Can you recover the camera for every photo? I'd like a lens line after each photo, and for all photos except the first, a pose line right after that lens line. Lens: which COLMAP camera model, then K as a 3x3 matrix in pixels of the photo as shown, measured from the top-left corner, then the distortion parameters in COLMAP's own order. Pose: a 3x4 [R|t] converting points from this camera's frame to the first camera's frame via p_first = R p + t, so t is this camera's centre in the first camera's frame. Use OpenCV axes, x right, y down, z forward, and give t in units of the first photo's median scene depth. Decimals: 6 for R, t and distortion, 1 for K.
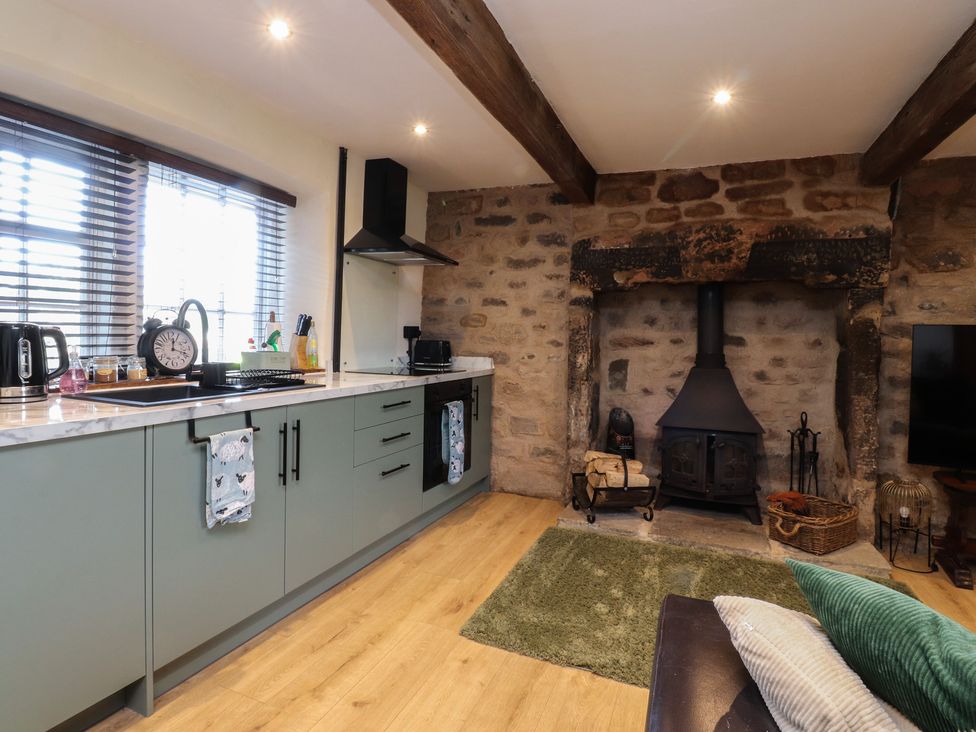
lens RADIAL K [[511.2, 0, 484.8], [0, 511.2, 347.7], [0, 0, 1]] dist [0.000184, -0.013571]
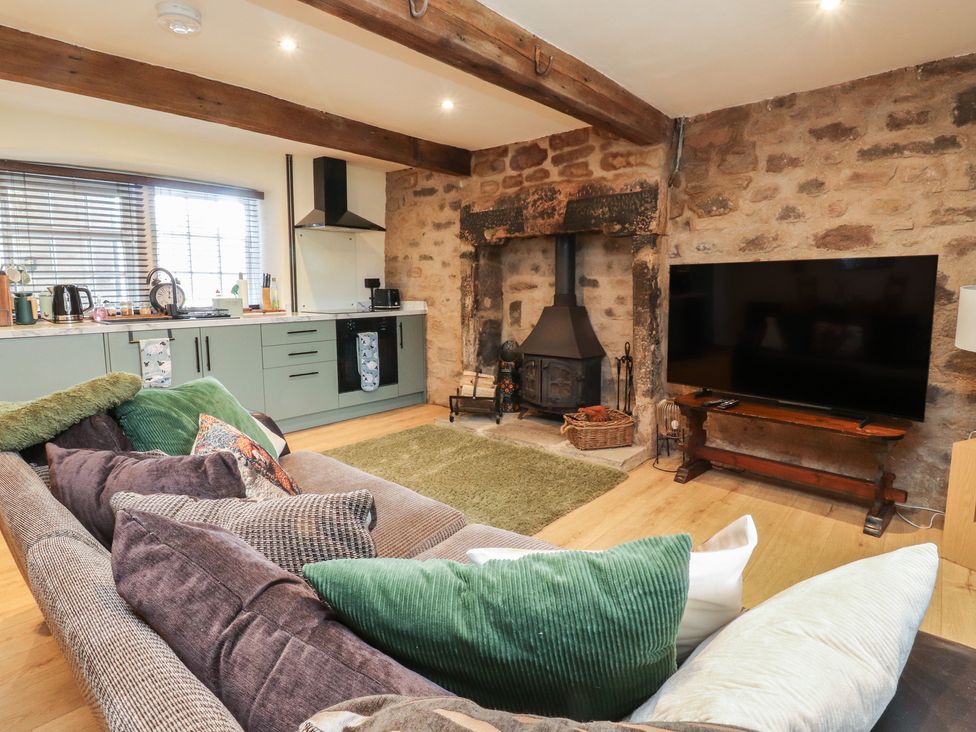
lens RADIAL K [[511.2, 0, 484.8], [0, 511.2, 347.7], [0, 0, 1]] dist [0.000184, -0.013571]
pose [[0.949923, 0.012112, -0.312248, 0.692260], [0.017860, 0.995511, 0.092948, 0.023235], [0.311972, -0.093870, 0.945443, -0.225749]]
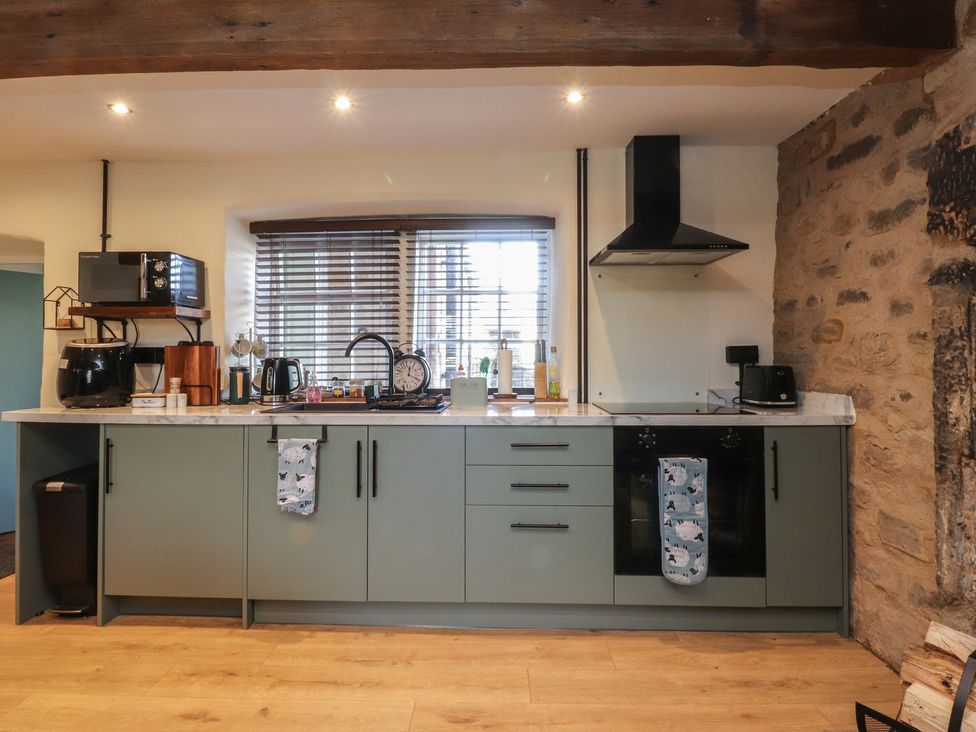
lens RADIAL K [[535.0, 0, 487.6], [0, 535.0, 347.6], [0, 0, 1]] dist [0.003676, -0.015613]
pose [[0.377787, -0.041125, -0.924979, 0.502183], [-0.009914, 0.998776, -0.048456, -0.001270], [0.925840, 0.027476, 0.376917, 0.509508]]
